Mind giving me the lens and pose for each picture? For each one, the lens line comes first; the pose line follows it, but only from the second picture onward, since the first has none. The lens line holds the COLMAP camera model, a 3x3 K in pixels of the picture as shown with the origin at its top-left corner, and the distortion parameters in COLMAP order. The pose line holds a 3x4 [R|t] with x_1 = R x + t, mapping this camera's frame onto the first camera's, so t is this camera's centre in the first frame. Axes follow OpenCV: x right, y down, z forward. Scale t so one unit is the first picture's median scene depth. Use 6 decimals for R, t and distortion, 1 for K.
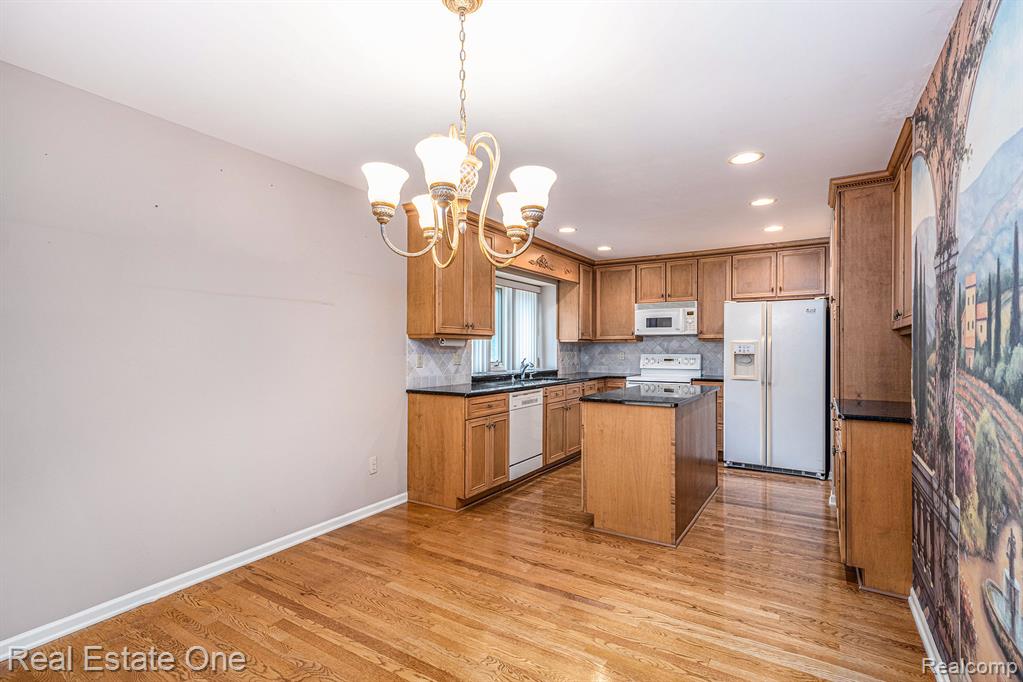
lens RADIAL K [[479.8, 0, 515.8], [0, 479.8, 344.8], [0, 0, 1]] dist [0.001643, 0.000314]
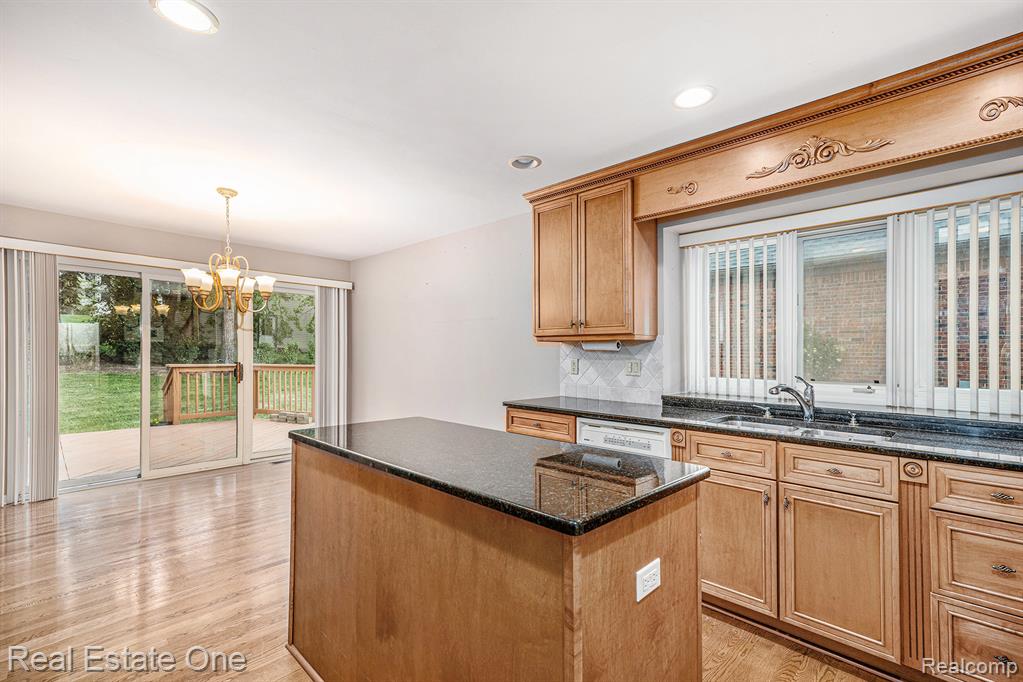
lens RADIAL K [[479.8, 0, 516.4], [0, 479.8, 343.1], [0, 0, 1]] dist [0.001643, 0.000314]
pose [[-0.218420, -0.019532, -0.975659, 0.607247], [-0.000964, 0.999804, -0.019799, 0.006677], [0.975854, -0.003384, -0.218396, 0.955224]]
